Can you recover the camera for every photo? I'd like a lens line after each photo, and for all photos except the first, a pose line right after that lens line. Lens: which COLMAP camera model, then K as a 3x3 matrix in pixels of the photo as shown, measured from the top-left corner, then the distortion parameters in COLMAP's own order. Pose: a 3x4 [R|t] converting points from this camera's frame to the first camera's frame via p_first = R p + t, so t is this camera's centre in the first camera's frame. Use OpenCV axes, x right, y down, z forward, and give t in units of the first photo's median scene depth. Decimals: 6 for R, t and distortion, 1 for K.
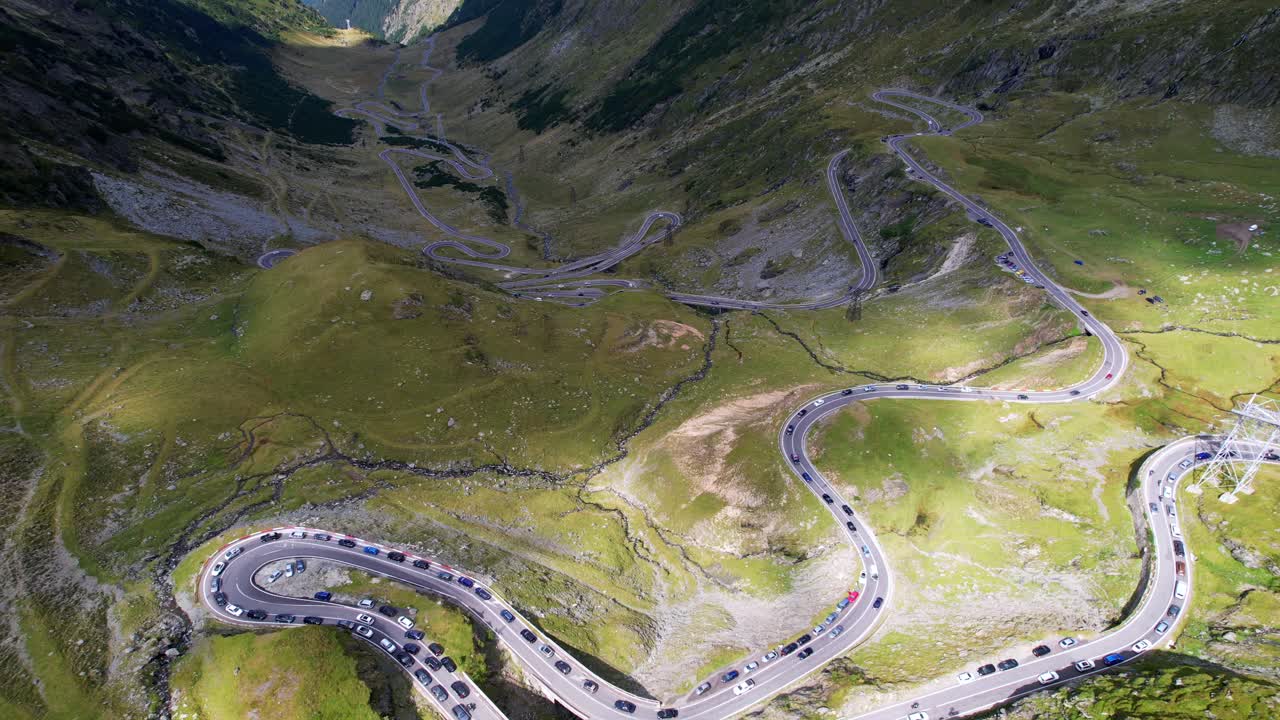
lens RADIAL K [[823.8, 0, 640.0], [0, 823.8, 360.0], [0, 0, 1]] dist [-0.085287, 0.080102]
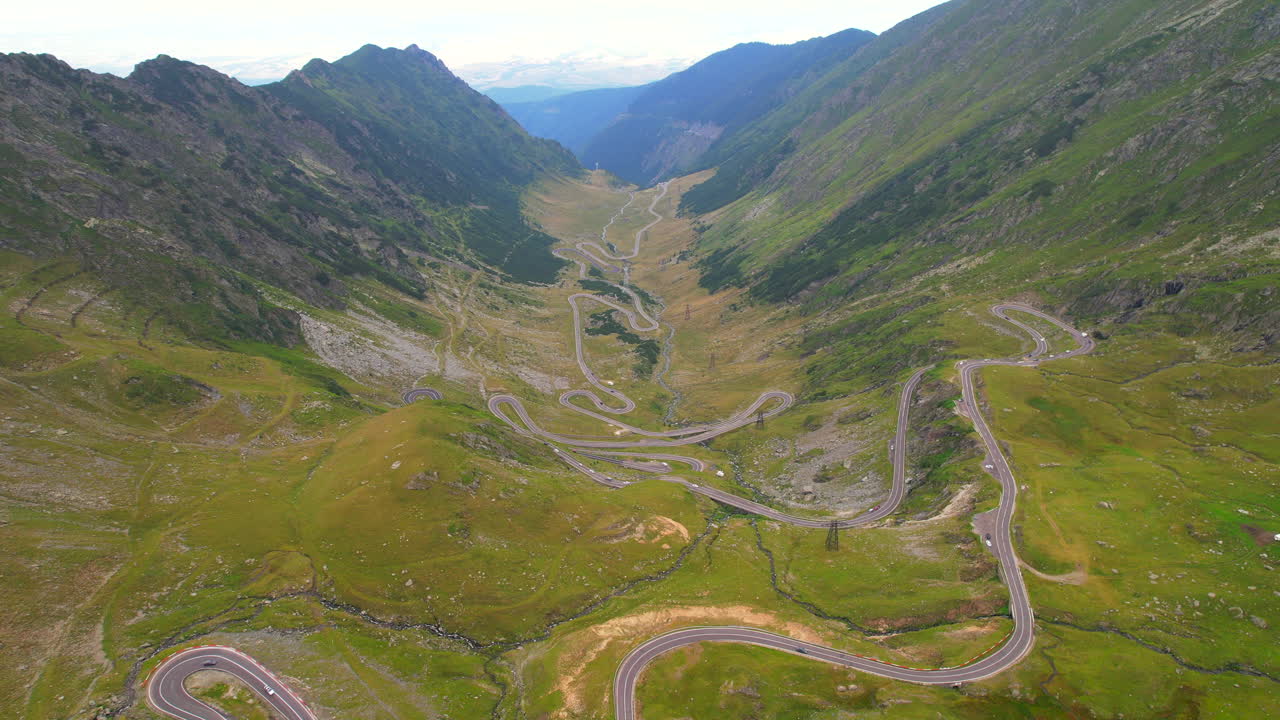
lens RADIAL K [[825.6, 0, 640.0], [0, 825.6, 360.0], [0, 0, 1]] dist [-0.038136, 0.001626]
pose [[0.944149, 0.127276, -0.303948, 0.172973], [-0.167953, 0.979461, -0.111569, -0.069506], [0.283505, 0.156387, 0.946133, -0.064353]]
